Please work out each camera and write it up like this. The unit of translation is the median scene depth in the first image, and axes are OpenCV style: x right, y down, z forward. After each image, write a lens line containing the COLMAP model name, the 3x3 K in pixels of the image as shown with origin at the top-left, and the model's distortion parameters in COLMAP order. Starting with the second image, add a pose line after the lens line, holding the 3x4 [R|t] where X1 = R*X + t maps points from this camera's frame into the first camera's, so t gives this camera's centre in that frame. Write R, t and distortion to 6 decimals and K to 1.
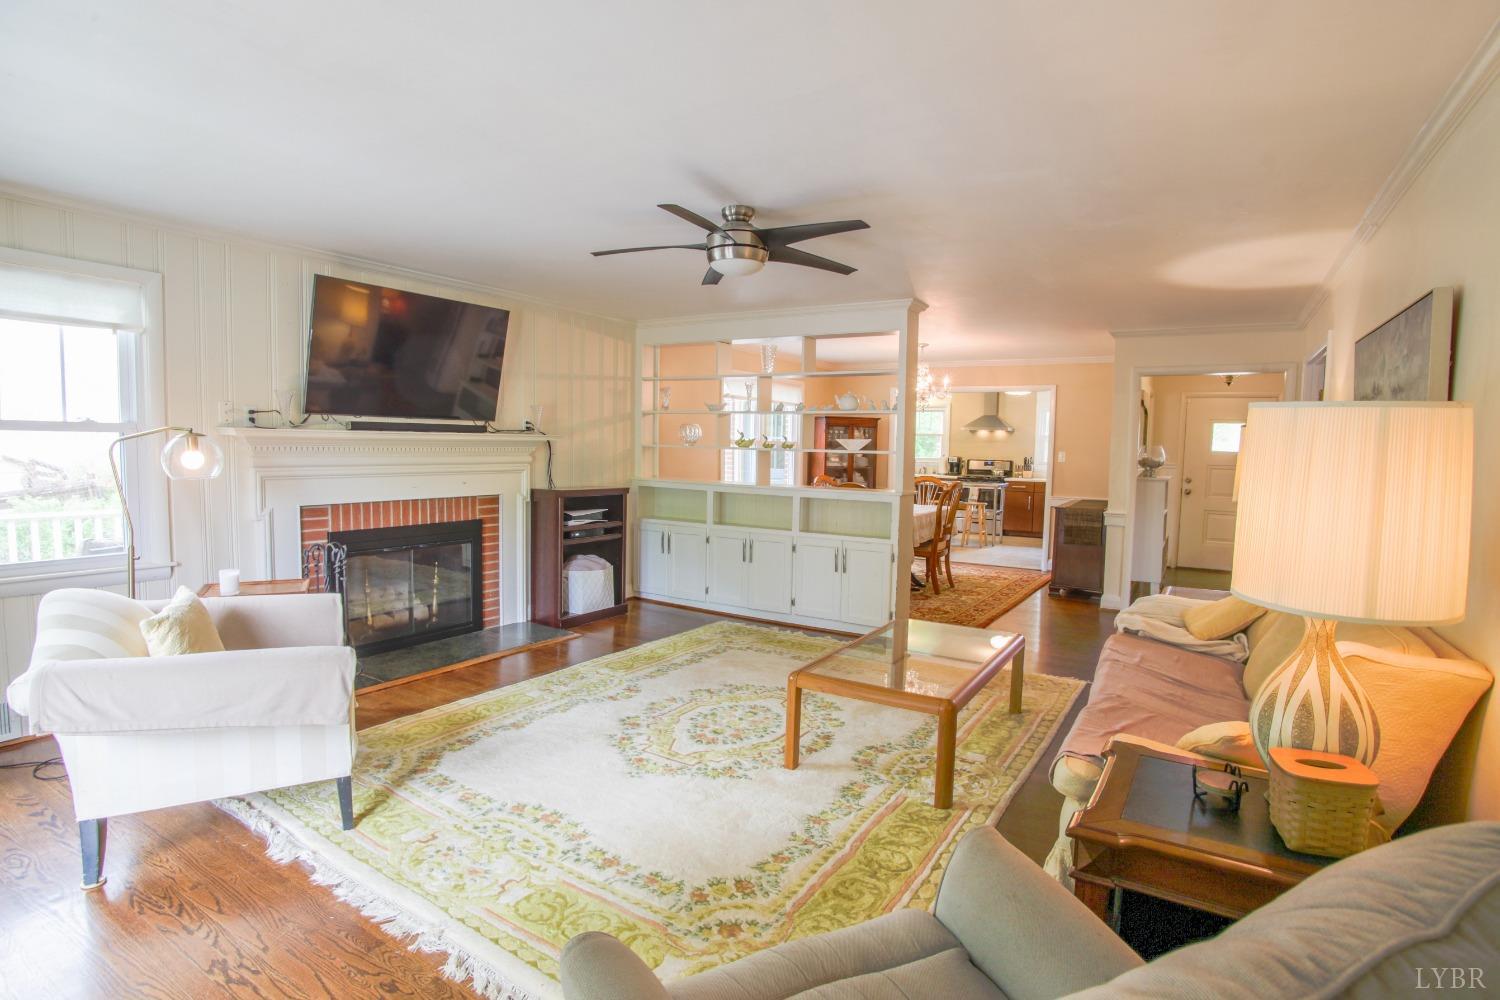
lens RADIAL K [[759.0, 0, 738.7], [0, 759.0, 504.4], [0, 0, 1]] dist [-0.087986, 0.039490]
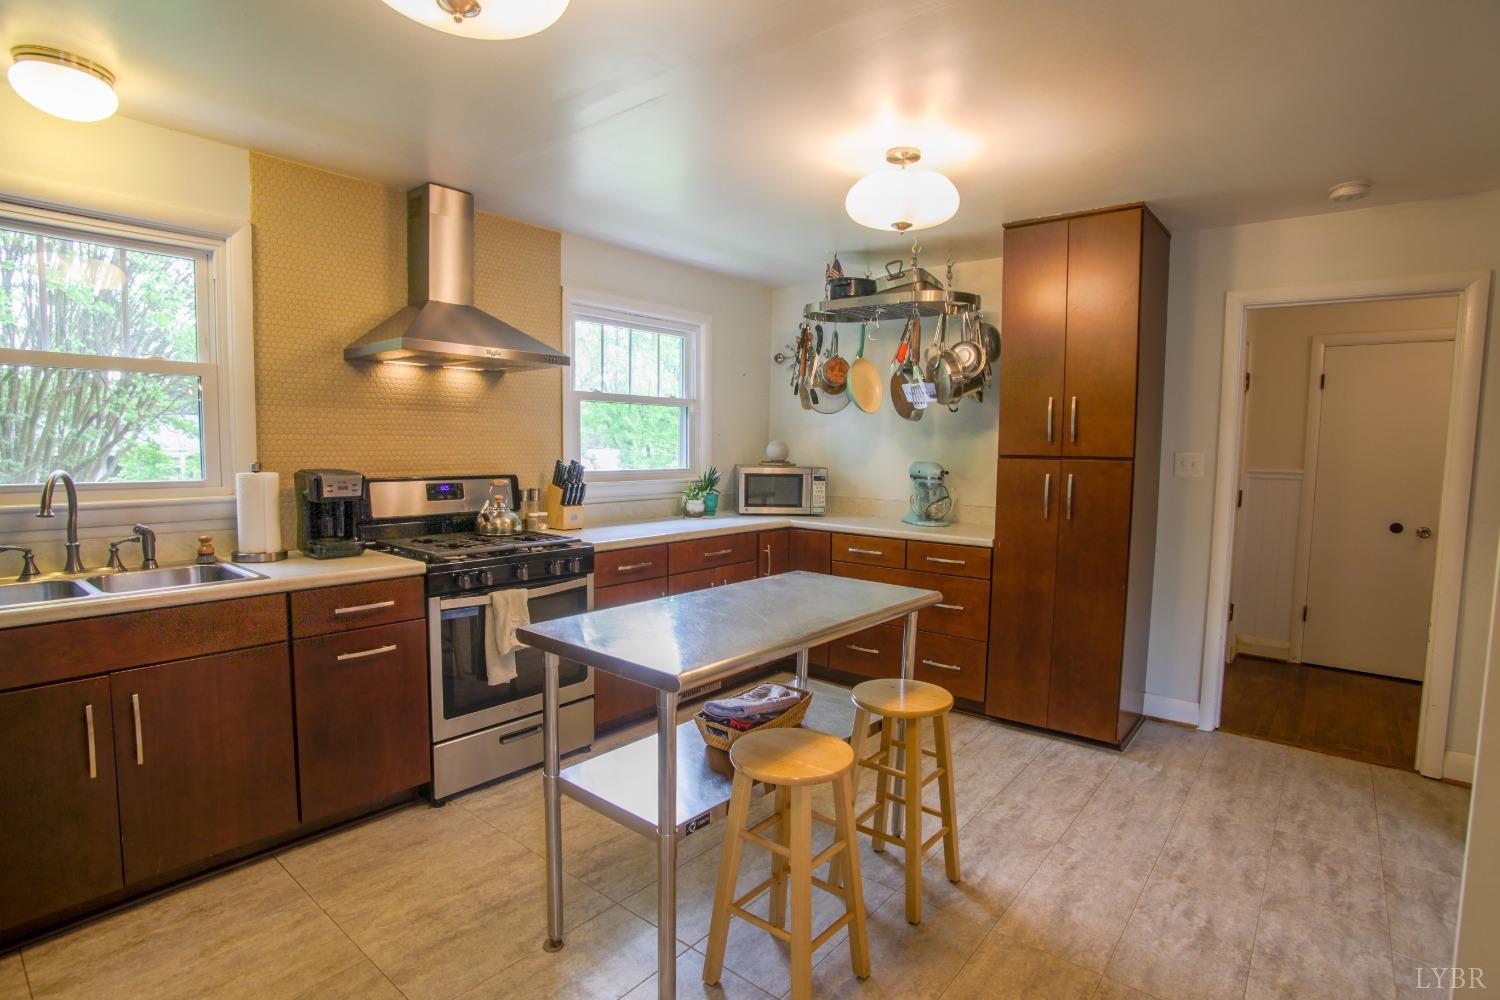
lens RADIAL K [[748.8, 0, 741.1], [0, 748.8, 504.3], [0, 0, 1]] dist [-0.091535, 0.041877]
pose [[0.124523, -0.096418, 0.987521, 0.217874], [0.067093, 0.993808, 0.088572, -0.154605], [-0.989946, 0.055227, 0.130221, 2.049322]]
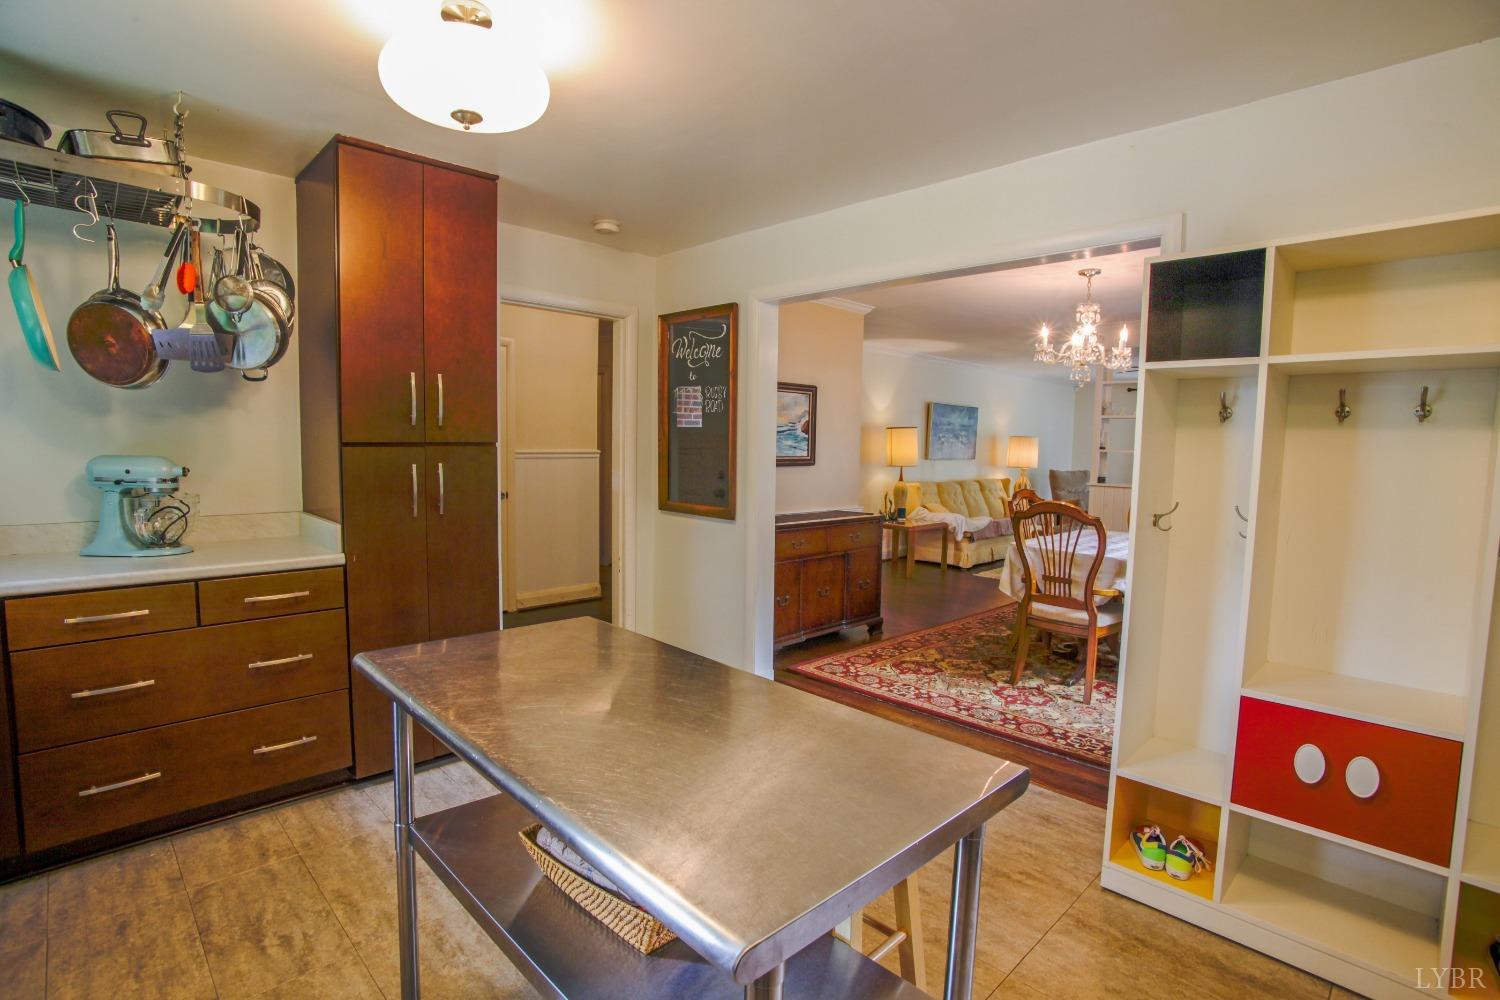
lens RADIAL K [[734.6, 0, 742.4], [0, 734.6, 506.5], [0, 0, 1]] dist [-0.085337, 0.039517]
pose [[-0.973174, -0.057734, 0.222707, 0.531479], [-0.019234, 0.985030, 0.171307, -0.170431], [-0.229263, 0.162428, -0.959716, 2.318320]]
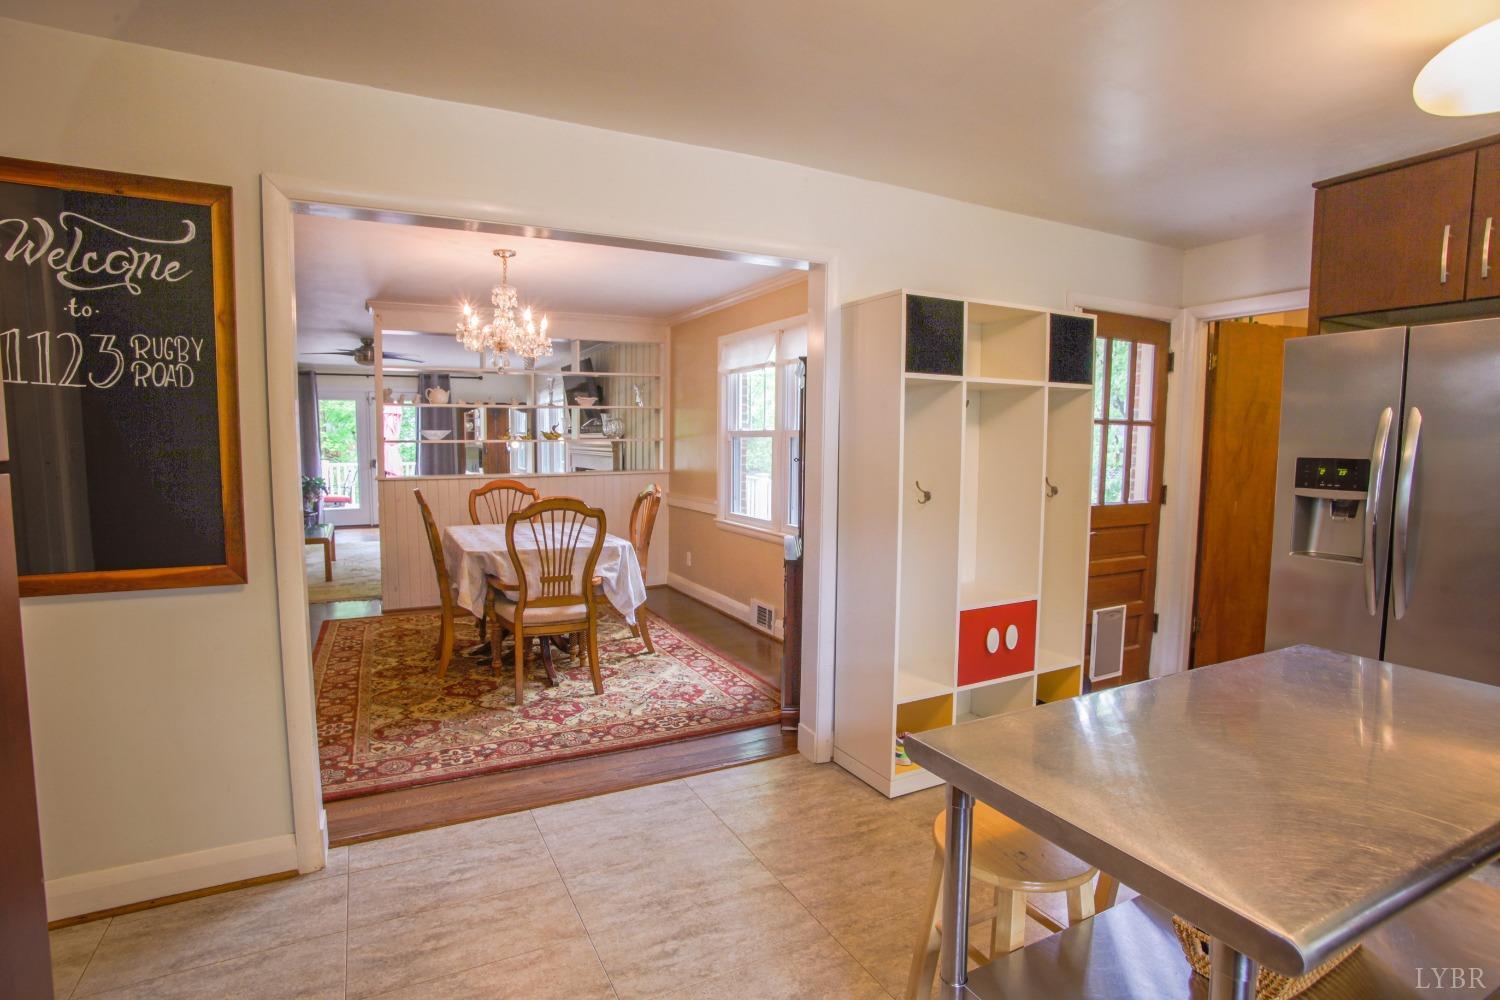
lens RADIAL K [[748.8, 0, 741.1], [0, 748.8, 504.3], [0, 0, 1]] dist [-0.091535, 0.041877]
pose [[-0.507368, 0.051868, -0.860167, 0.904142], [-0.084501, 0.990381, 0.109563, -0.142182], [0.857577, 0.128274, -0.498104, 2.051412]]
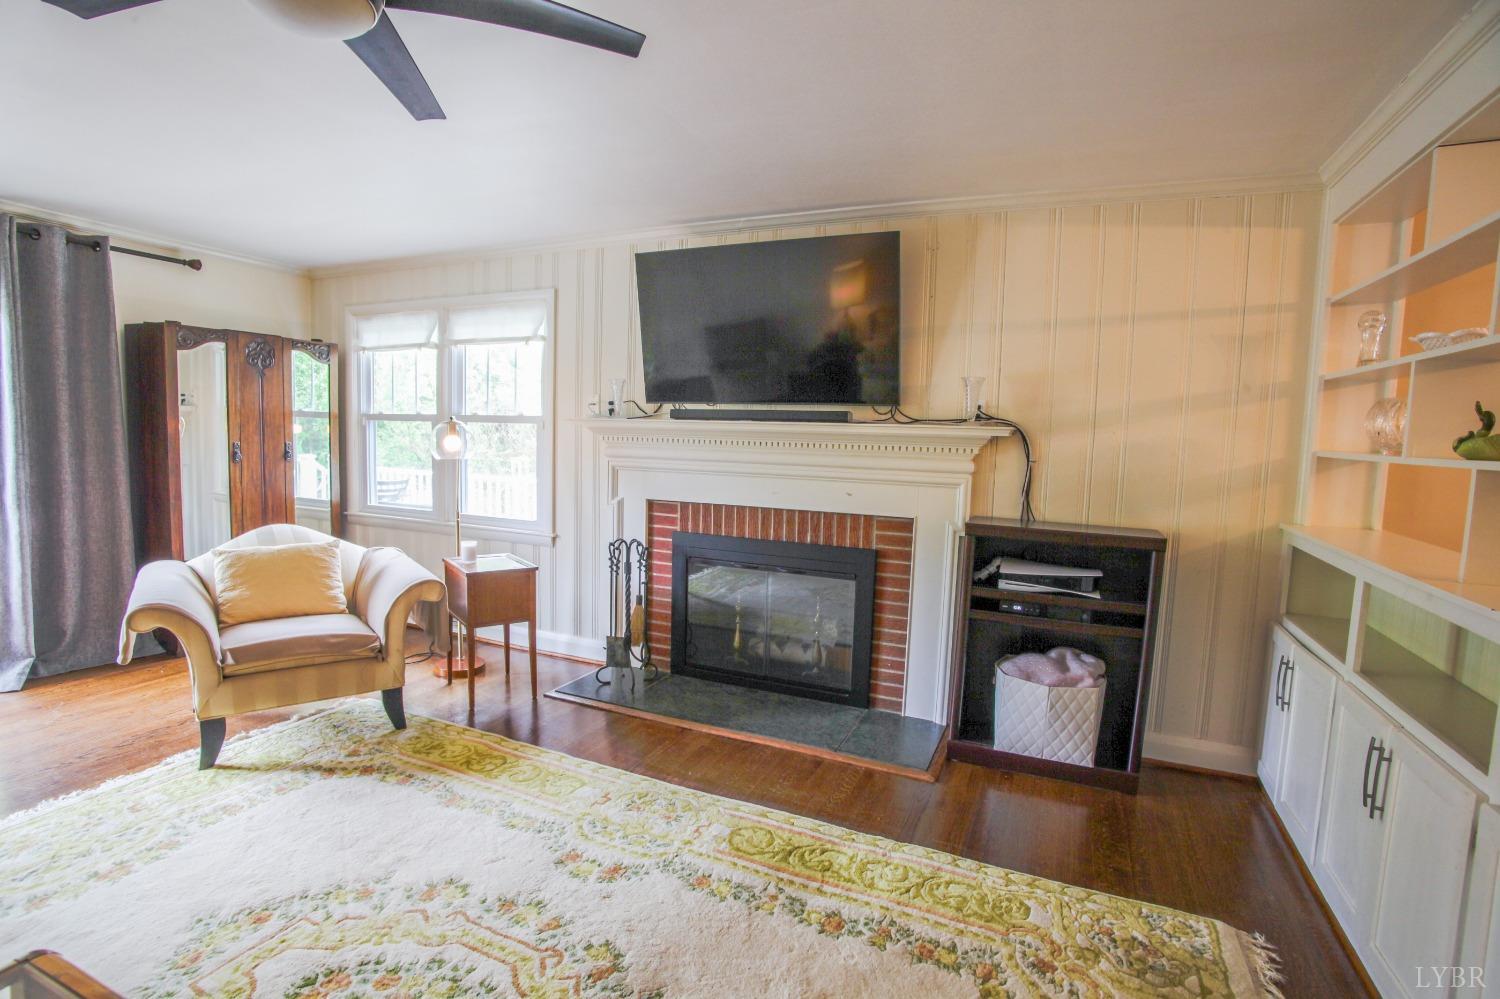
lens RADIAL K [[732.1, 0, 739.9], [0, 732.1, 504.9], [0, 0, 1]] dist [-0.088080, 0.038285]
pose [[0.141022, 0.079141, -0.986838, 0.285220], [-0.102201, 0.992638, 0.065001, -0.050622], [0.984717, 0.091689, 0.148072, 0.764198]]
